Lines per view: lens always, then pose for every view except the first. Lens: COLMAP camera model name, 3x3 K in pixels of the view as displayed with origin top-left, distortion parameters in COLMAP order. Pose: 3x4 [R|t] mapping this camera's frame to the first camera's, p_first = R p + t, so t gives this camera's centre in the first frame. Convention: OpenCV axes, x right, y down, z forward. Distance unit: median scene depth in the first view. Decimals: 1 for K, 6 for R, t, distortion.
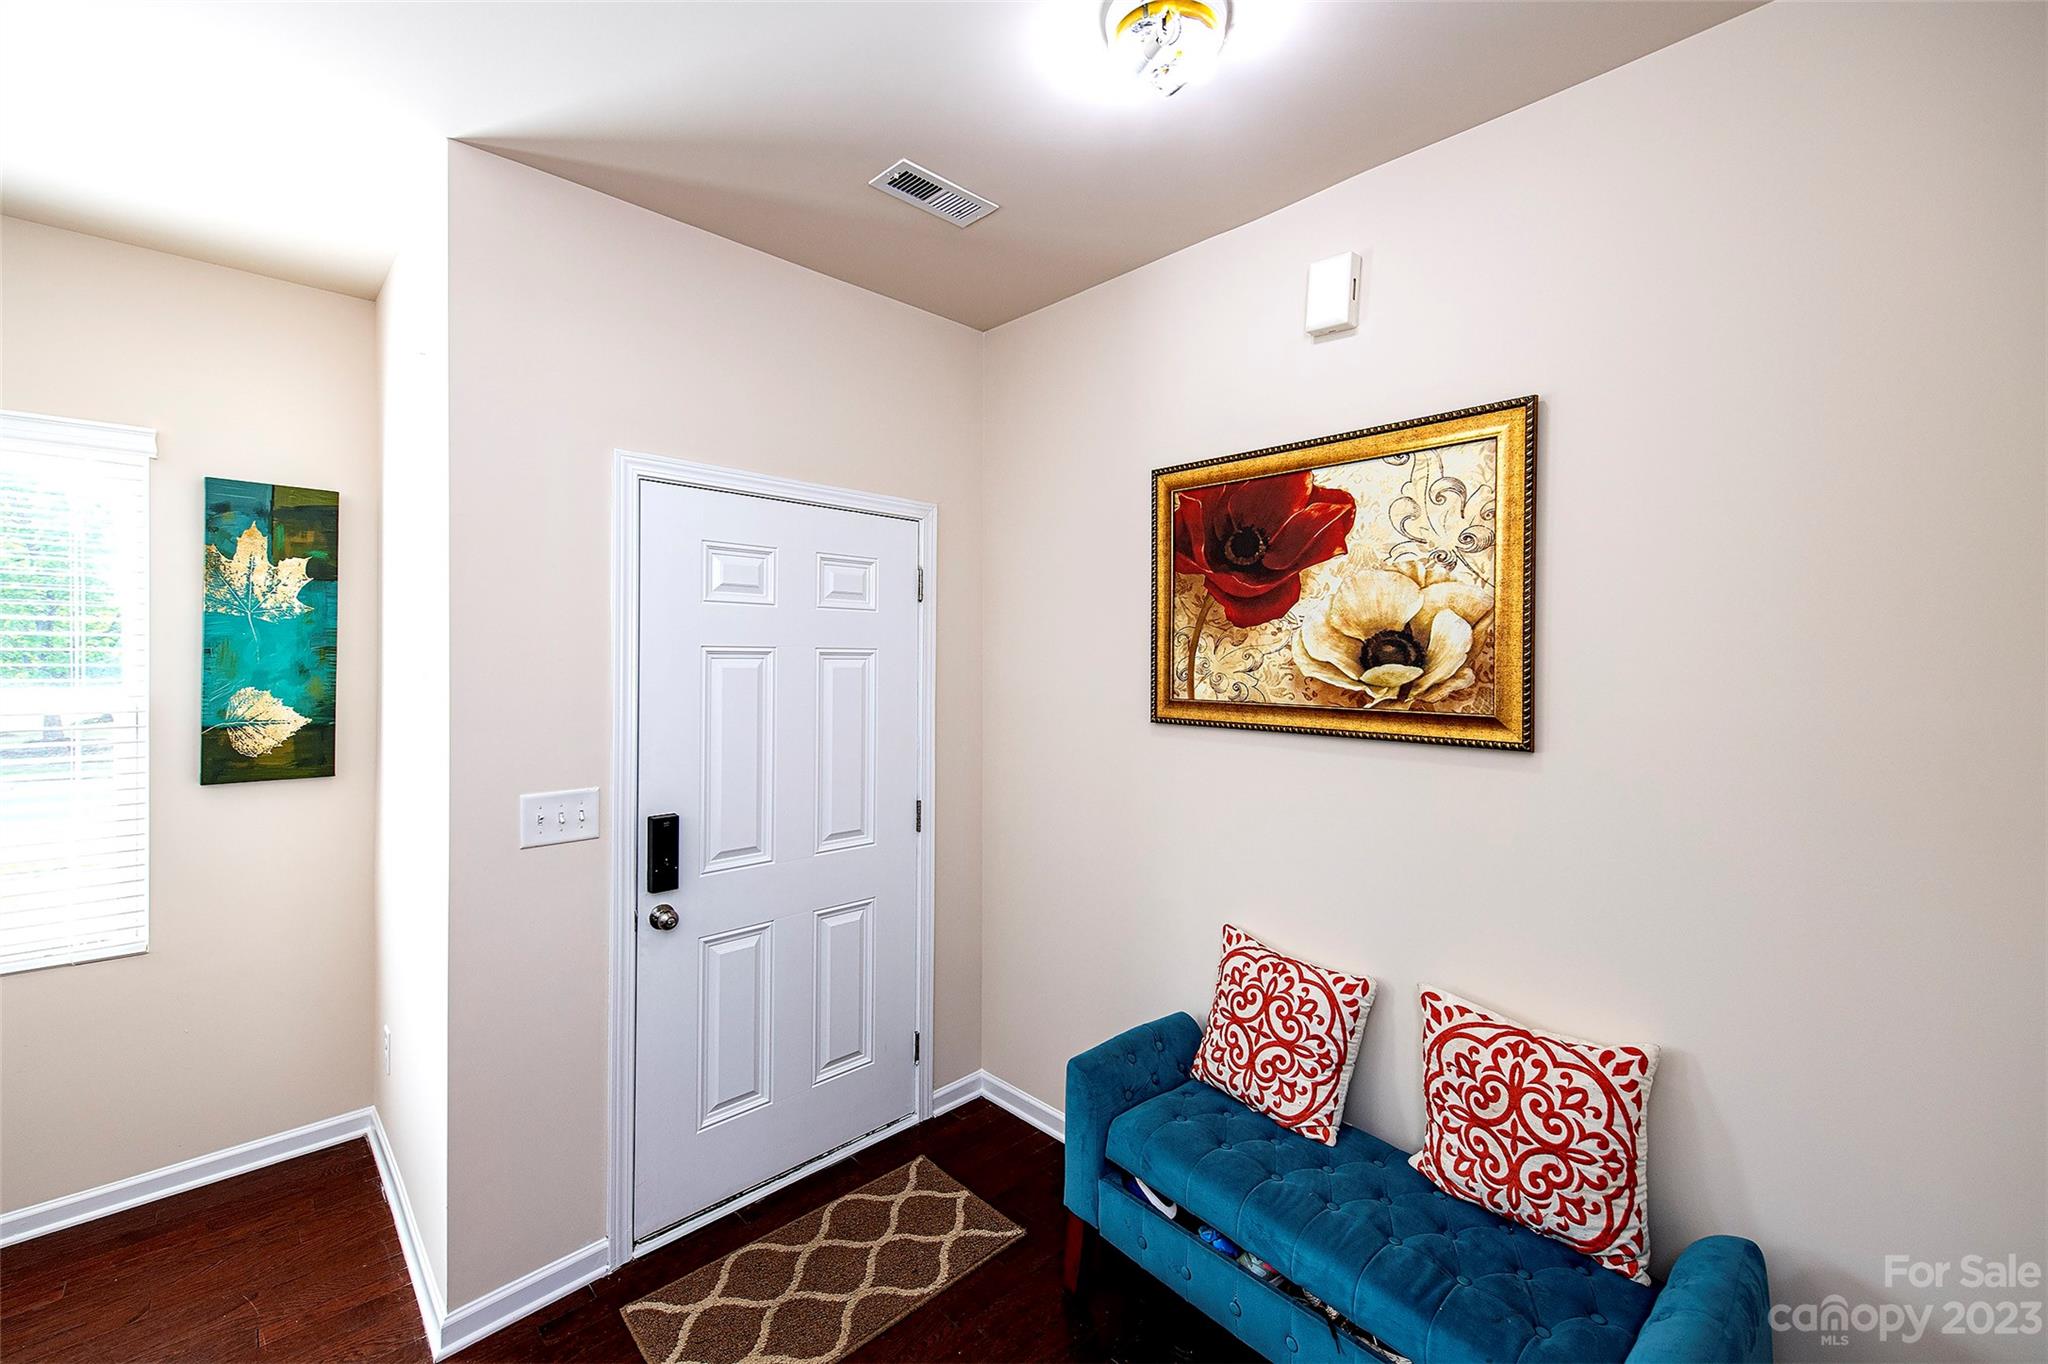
lens RADIAL K [[825.8, 0, 1018.6], [0, 825.8, 668.0], [0, 0, 1]] dist [0.008802, -0.000443]
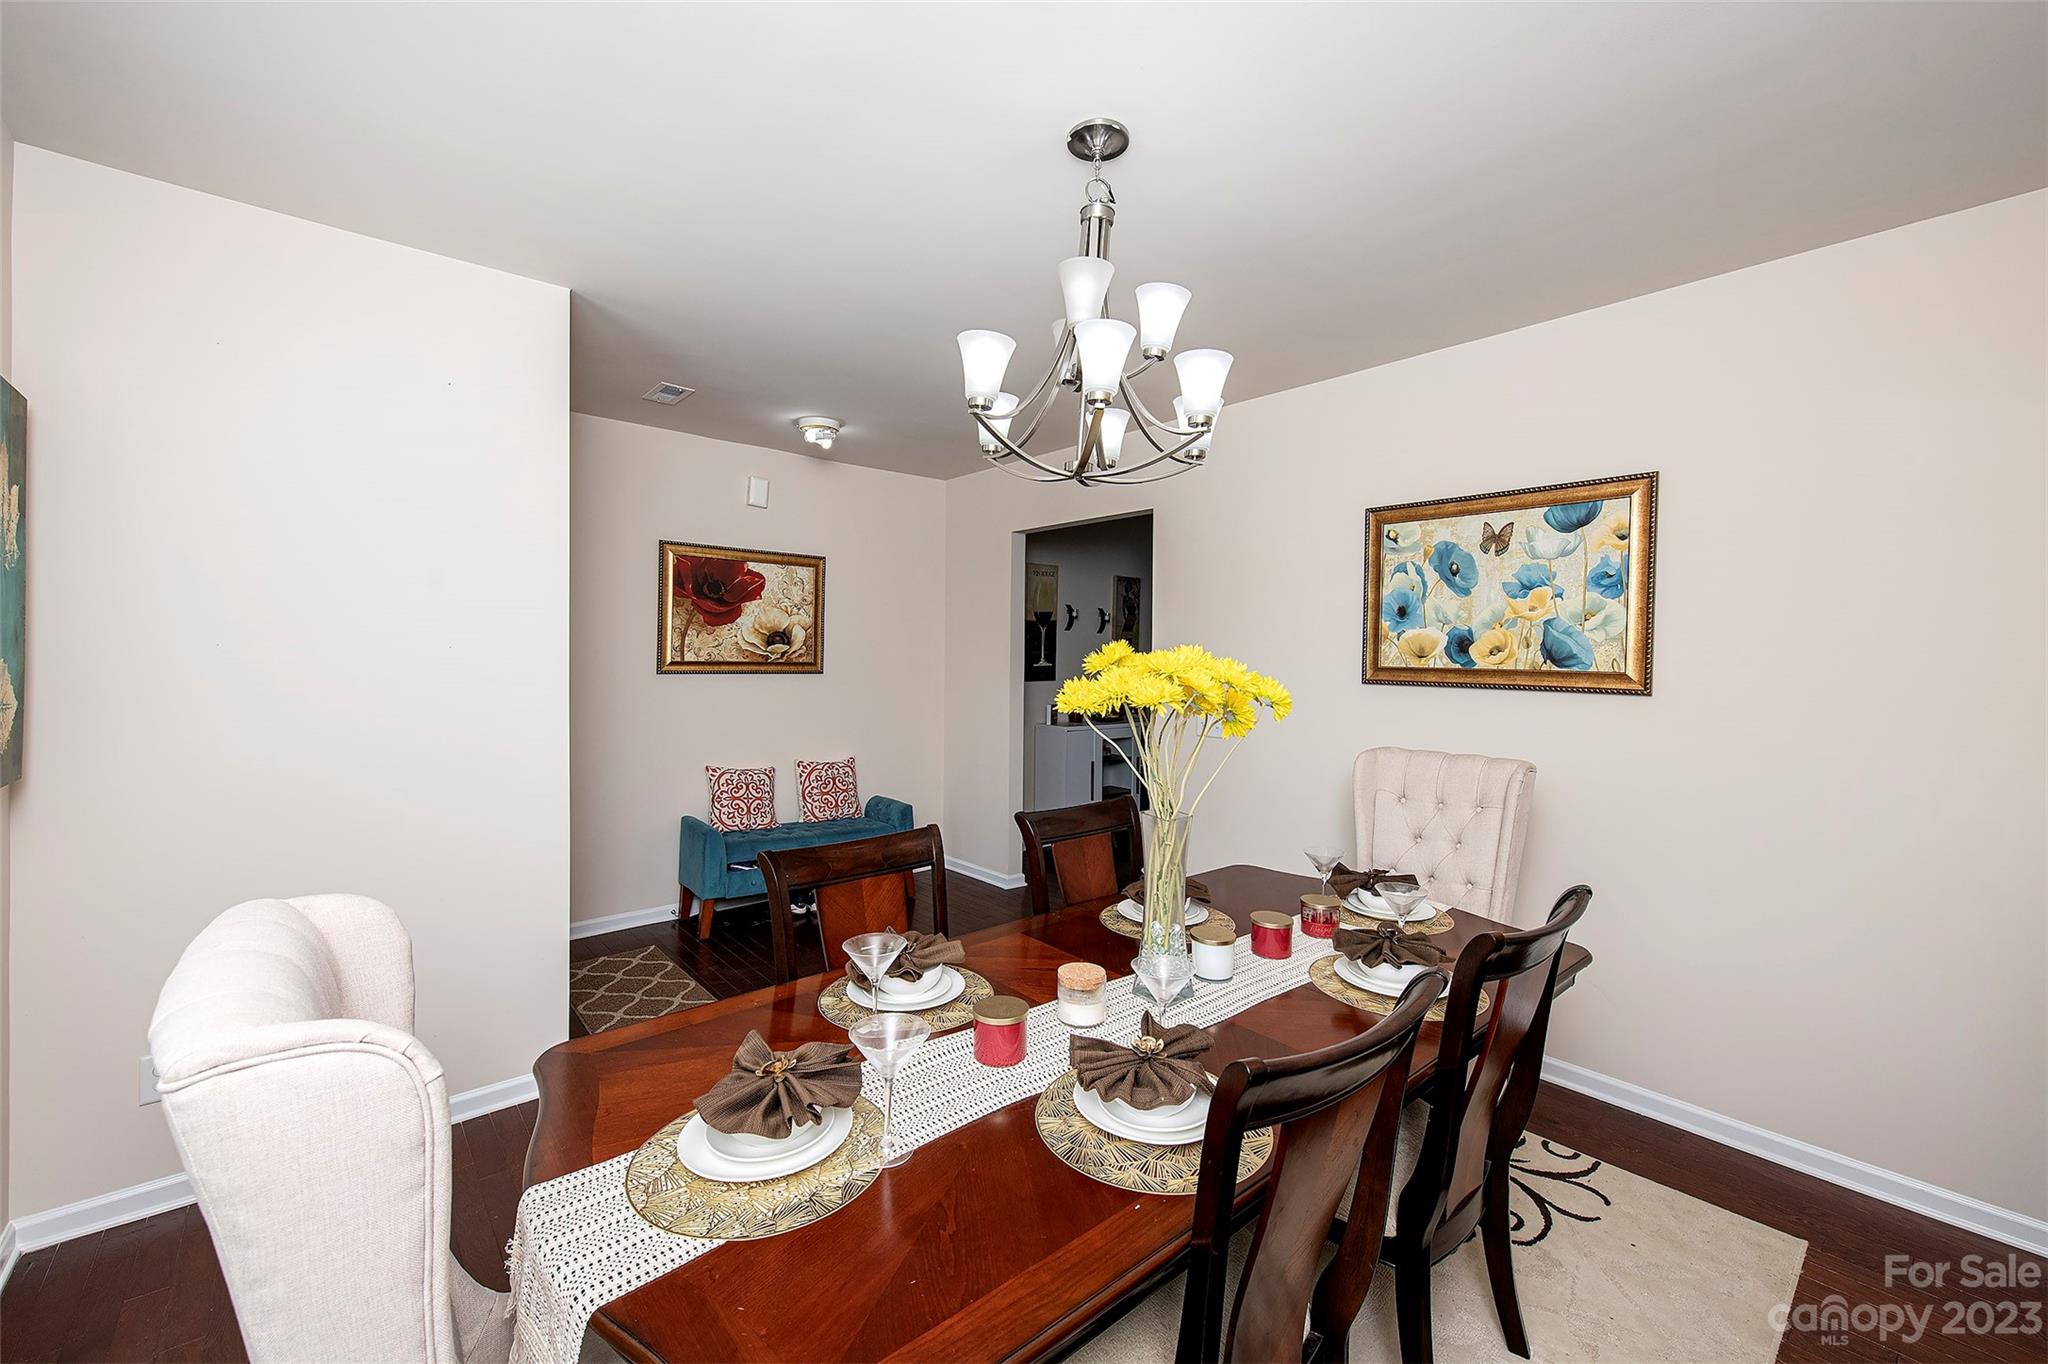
lens RADIAL K [[825.8, 0, 1023.7], [0, 825.8, 672.1], [0, 0, 1]] dist [0.008802, -0.000443]
pose [[0.066109, -0.025988, 0.997474, -1.984069], [-0.002385, 0.999654, 0.026203, 0.012679], [-0.997810, -0.004111, 0.066024, 0.053426]]
